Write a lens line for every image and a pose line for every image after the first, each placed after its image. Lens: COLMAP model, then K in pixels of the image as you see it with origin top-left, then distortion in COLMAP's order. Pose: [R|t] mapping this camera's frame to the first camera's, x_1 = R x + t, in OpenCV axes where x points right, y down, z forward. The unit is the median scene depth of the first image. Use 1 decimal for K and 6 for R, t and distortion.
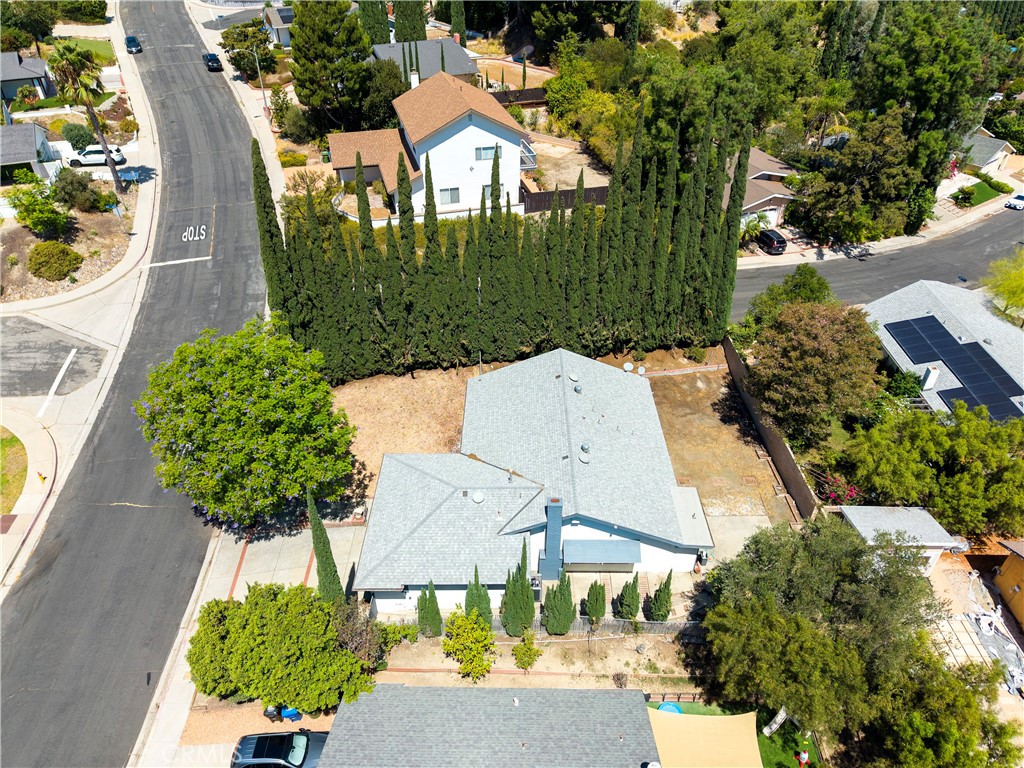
lens RADIAL K [[651.1, 0, 514.4], [0, 651.1, 389.5], [0, 0, 1]] dist [0.051137, -0.052541]
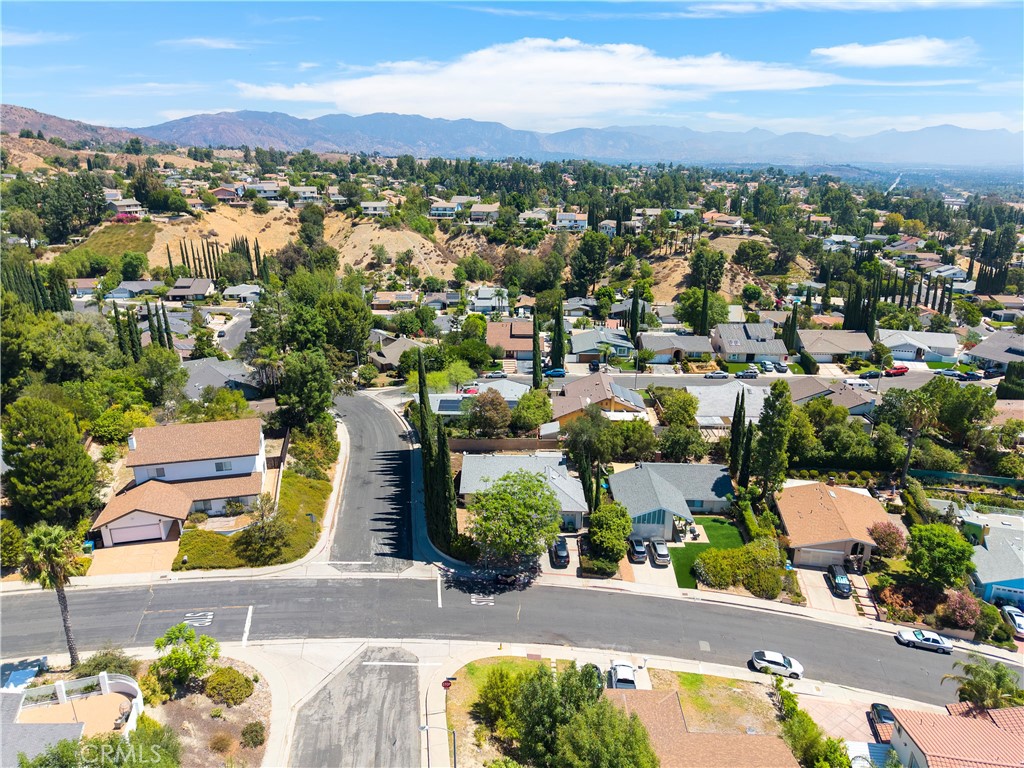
lens RADIAL K [[651.1, 0, 514.4], [0, 651.1, 389.5], [0, 0, 1]] dist [0.051137, -0.052541]
pose [[0.047658, -0.335145, 0.940960, -1.366497], [0.614673, 0.752383, 0.236847, -0.468996], [-0.787341, 0.567095, 0.241862, 0.162622]]
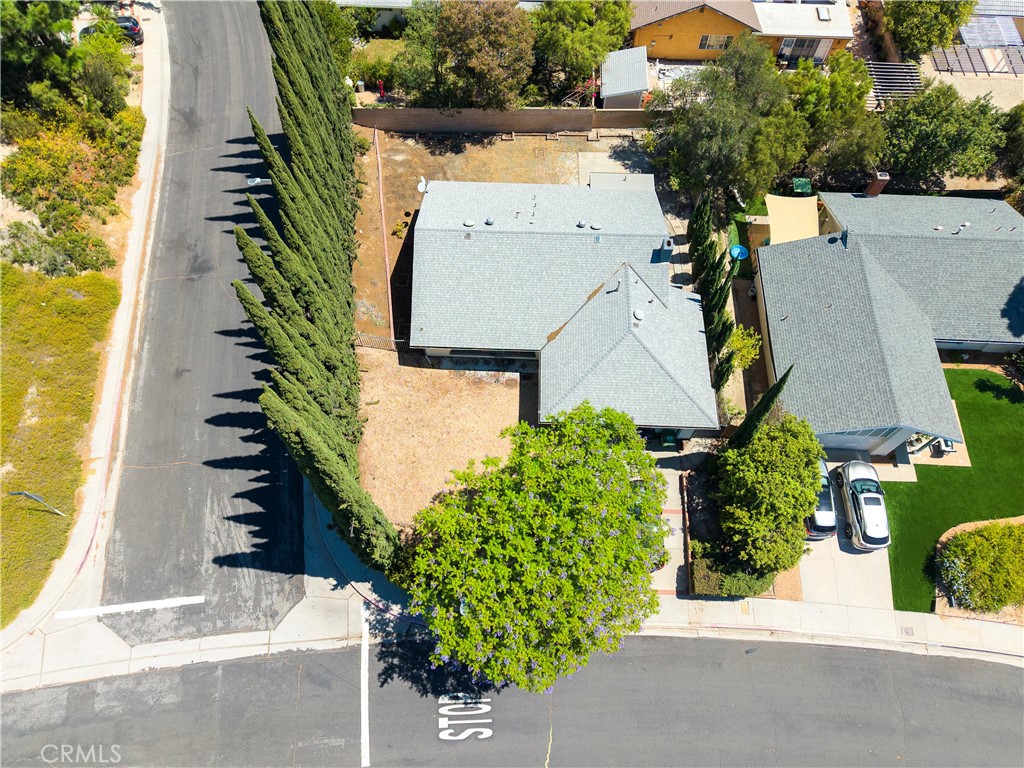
lens RADIAL K [[651.1, 0, 514.4], [0, 651.1, 389.5], [0, 0, 1]] dist [0.051137, -0.052541]
pose [[0.066485, -0.898454, 0.434004, -0.363468], [0.618745, 0.378359, 0.688476, -0.367635], [-0.782774, 0.222765, 0.581069, 0.322140]]
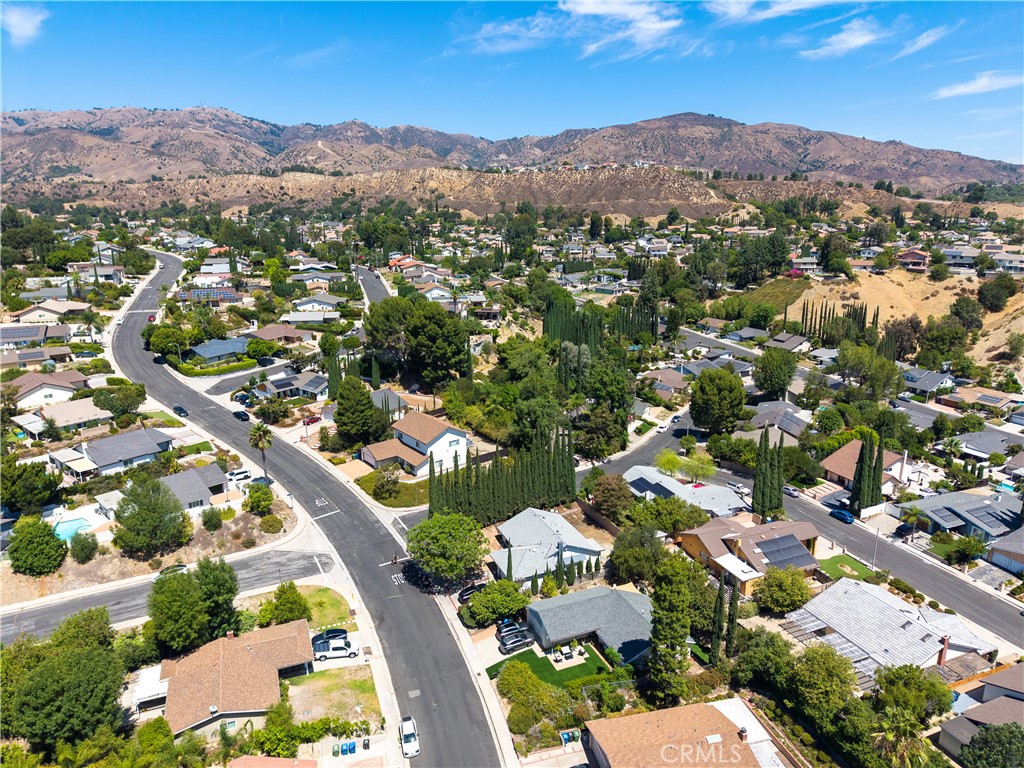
lens RADIAL K [[651.1, 0, 514.4], [0, 651.1, 389.5], [0, 0, 1]] dist [0.051137, -0.052541]
pose [[0.917573, -0.111134, 0.381719, -0.691002], [0.246612, 0.912200, -0.327222, 0.257870], [-0.311839, 0.394387, 0.864416, -1.082660]]
